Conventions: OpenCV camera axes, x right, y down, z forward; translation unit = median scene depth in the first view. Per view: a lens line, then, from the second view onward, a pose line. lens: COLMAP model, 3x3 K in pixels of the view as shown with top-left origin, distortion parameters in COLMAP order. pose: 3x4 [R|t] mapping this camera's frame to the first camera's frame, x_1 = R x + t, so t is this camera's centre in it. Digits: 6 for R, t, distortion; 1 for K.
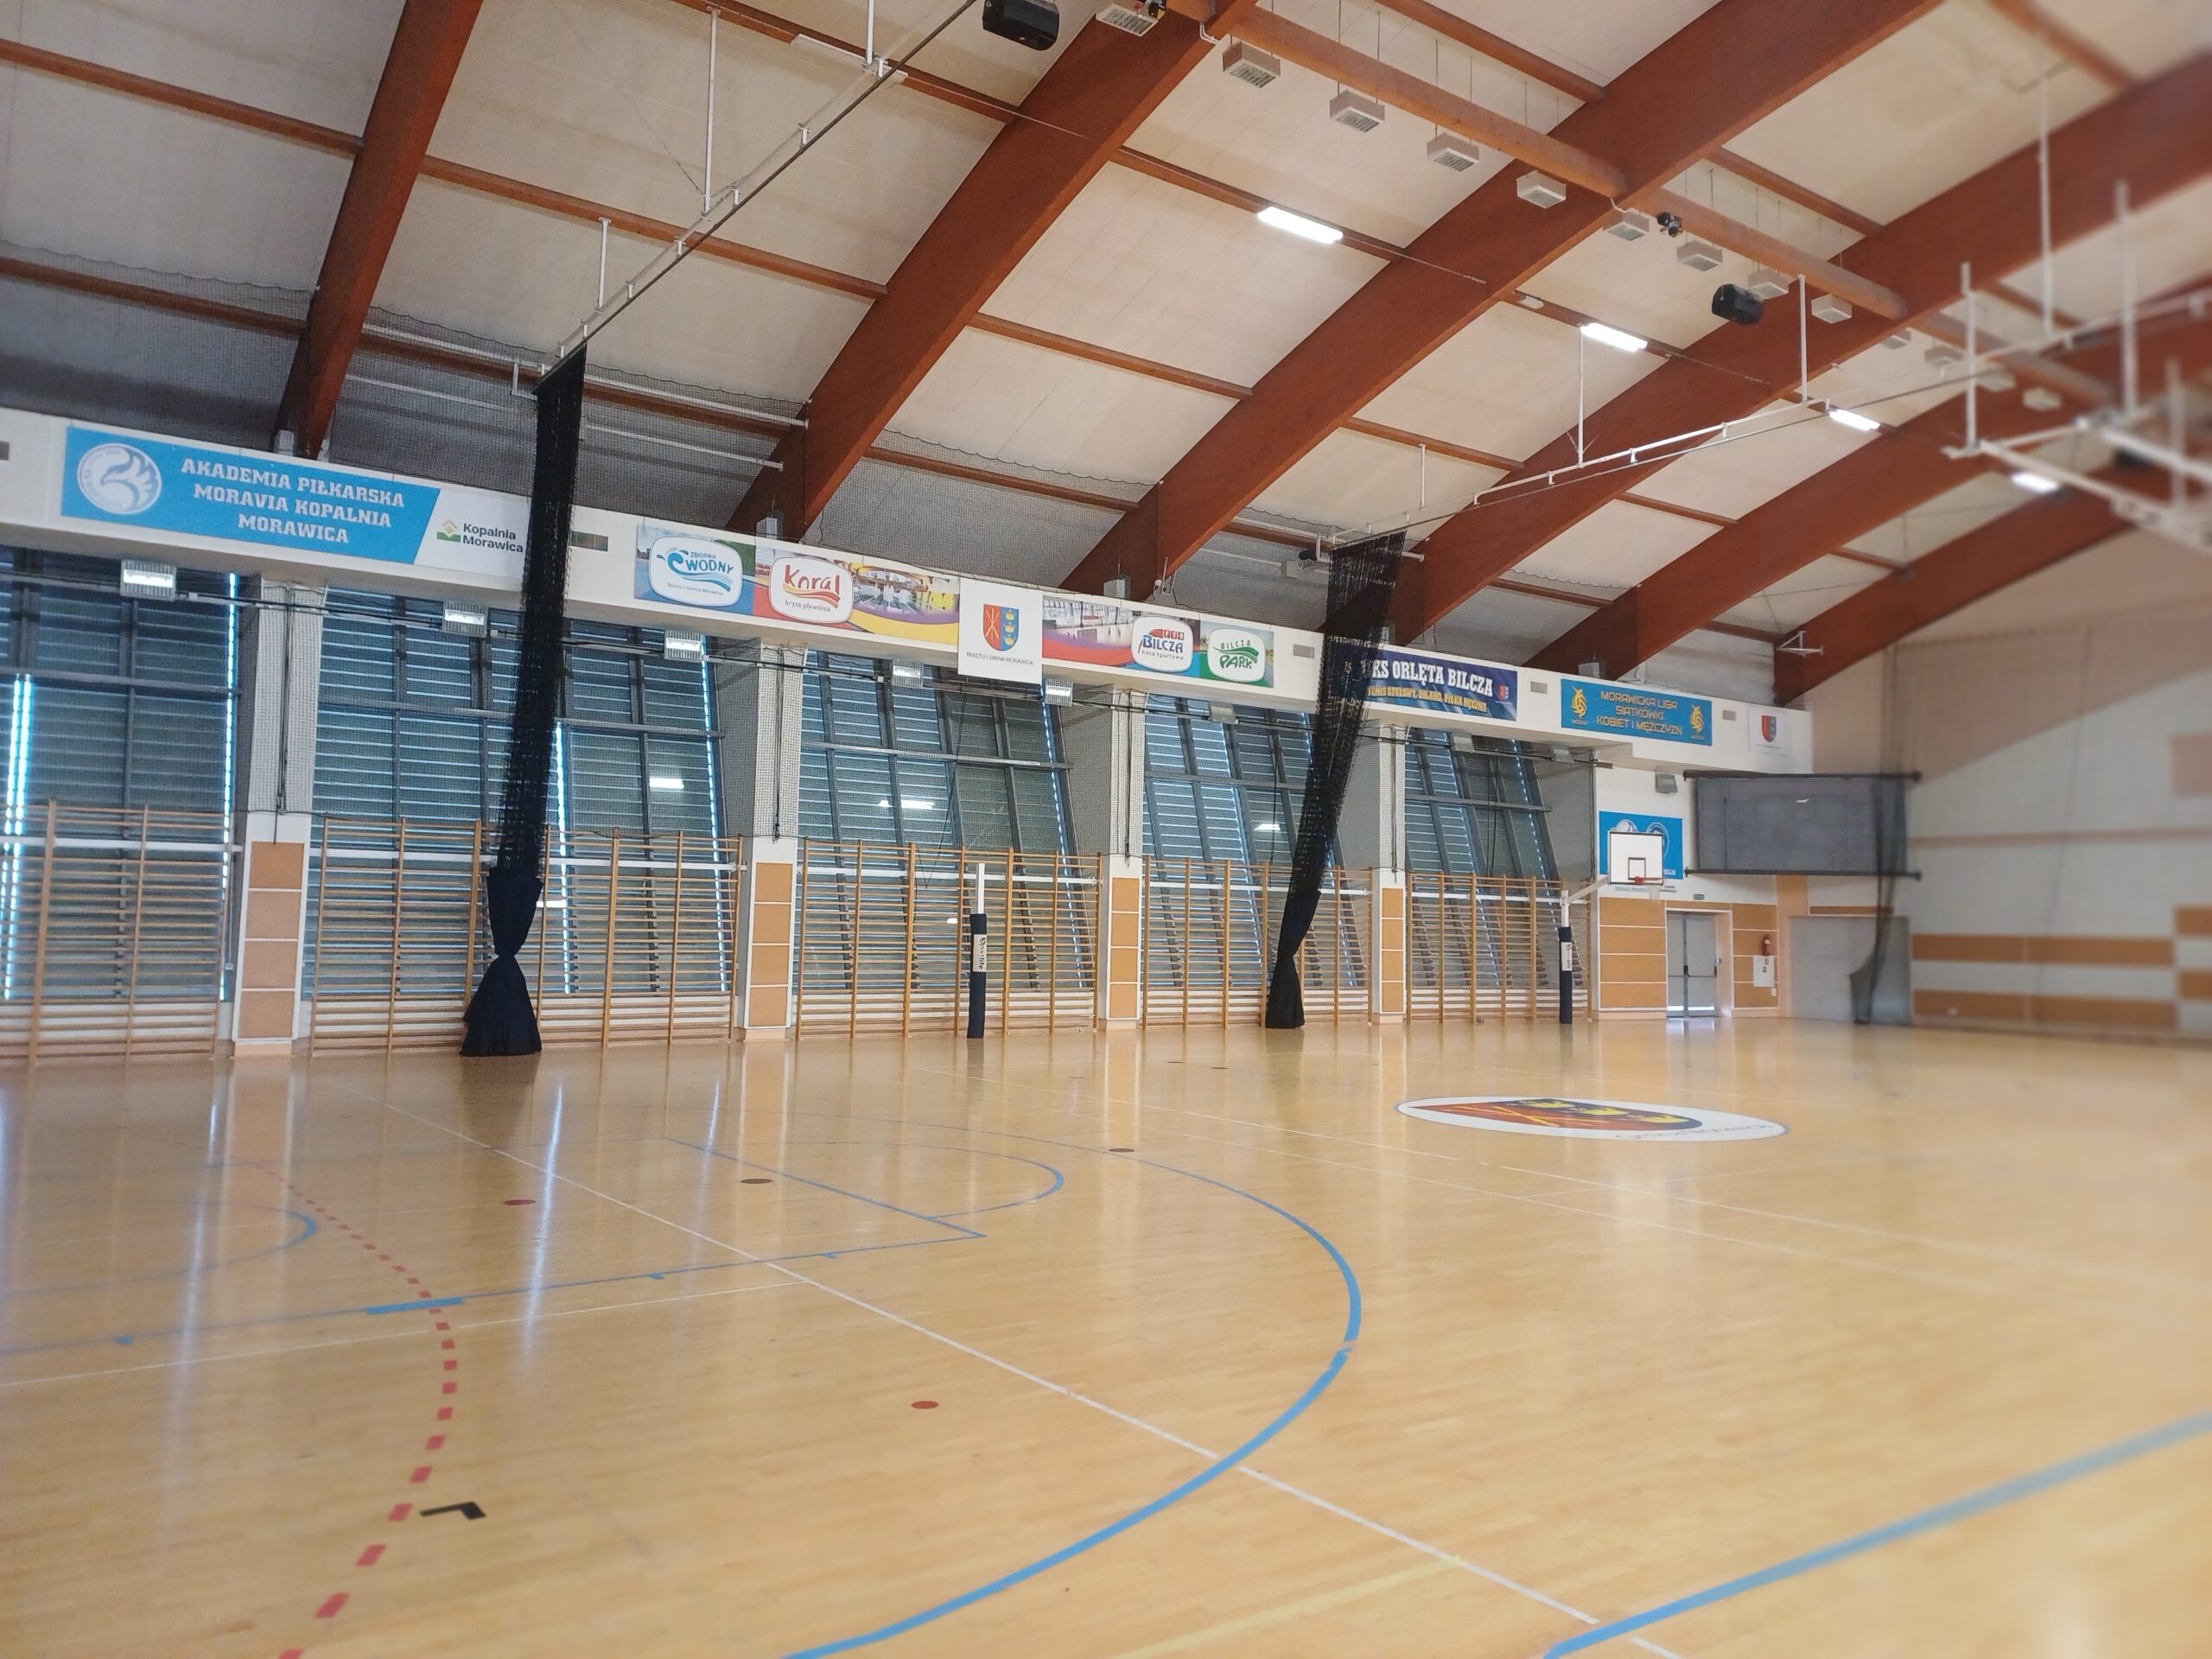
lens RADIAL K [[1622.7, 0, 1100.5], [0, 1622.7, 799.9], [0, 0, 1]] dist [0.108940, -0.131133]
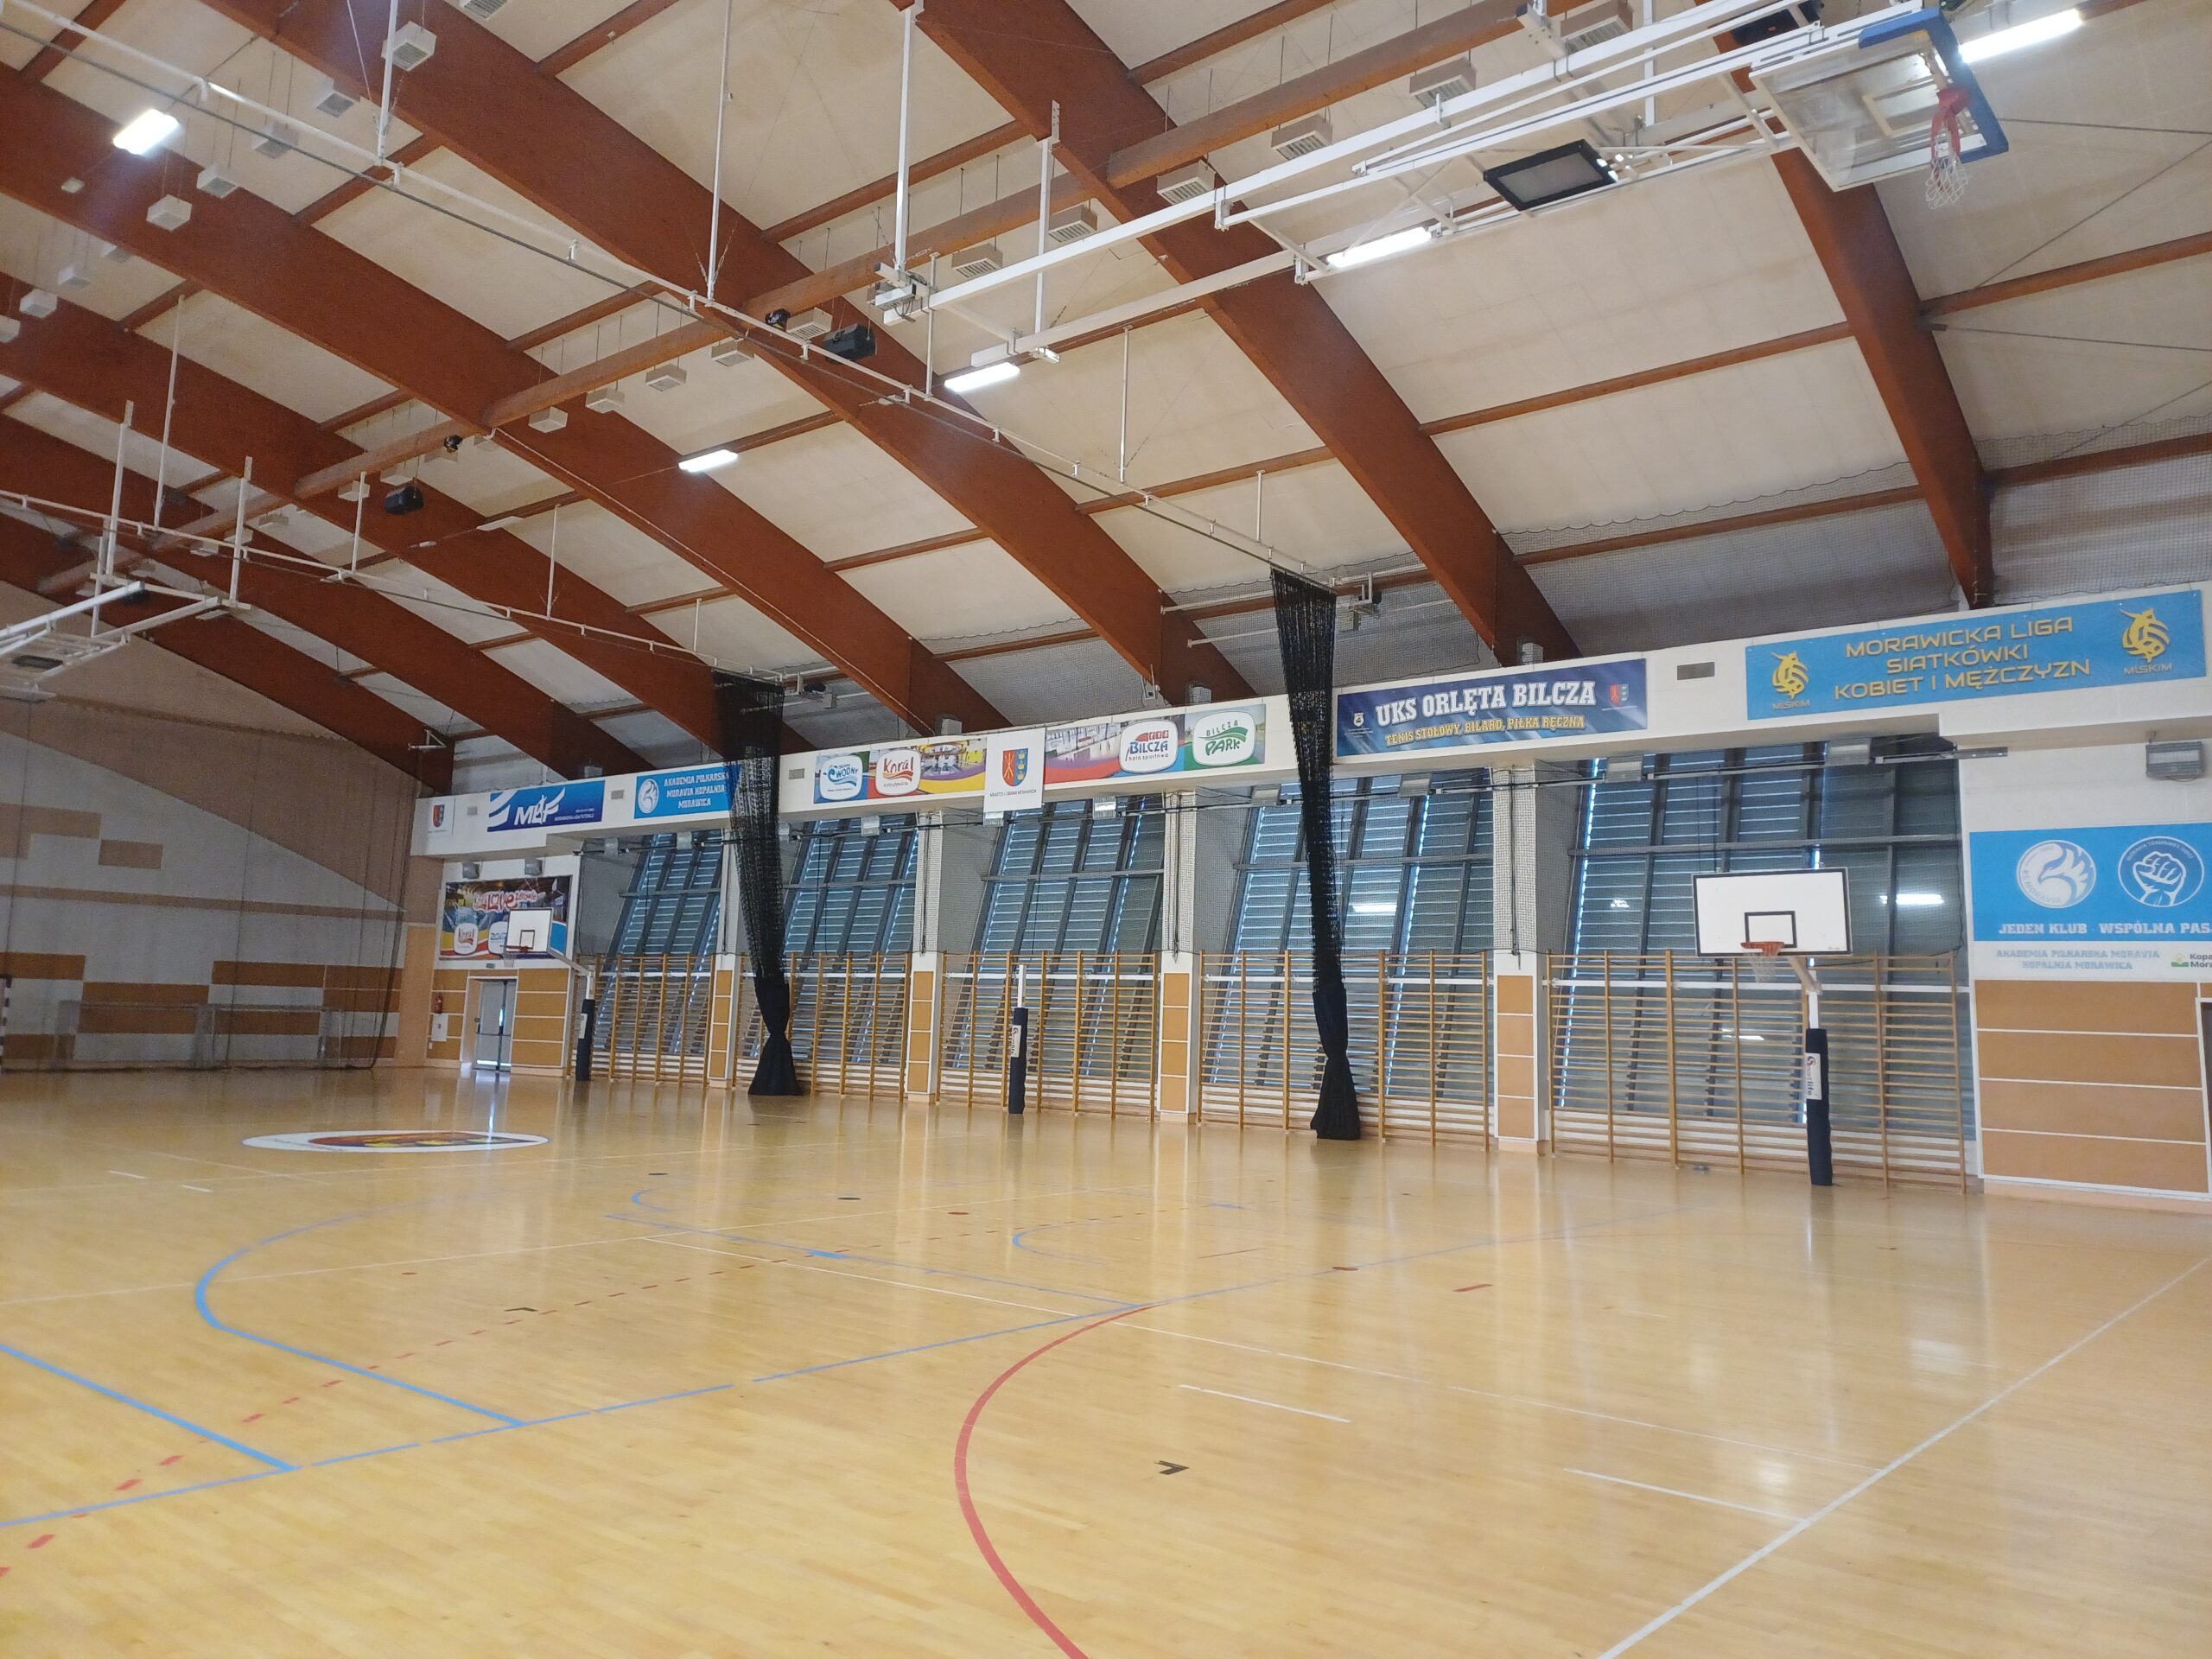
lens RADIAL K [[1622.7, 0, 1100.5], [0, 1622.7, 799.9], [0, 0, 1]] dist [0.108940, -0.131133]
pose [[0.243719, -0.142158, -0.959371, 0.890600], [0.048255, 0.989751, -0.134401, 0.066747], [0.968645, -0.013538, 0.248081, 0.615690]]
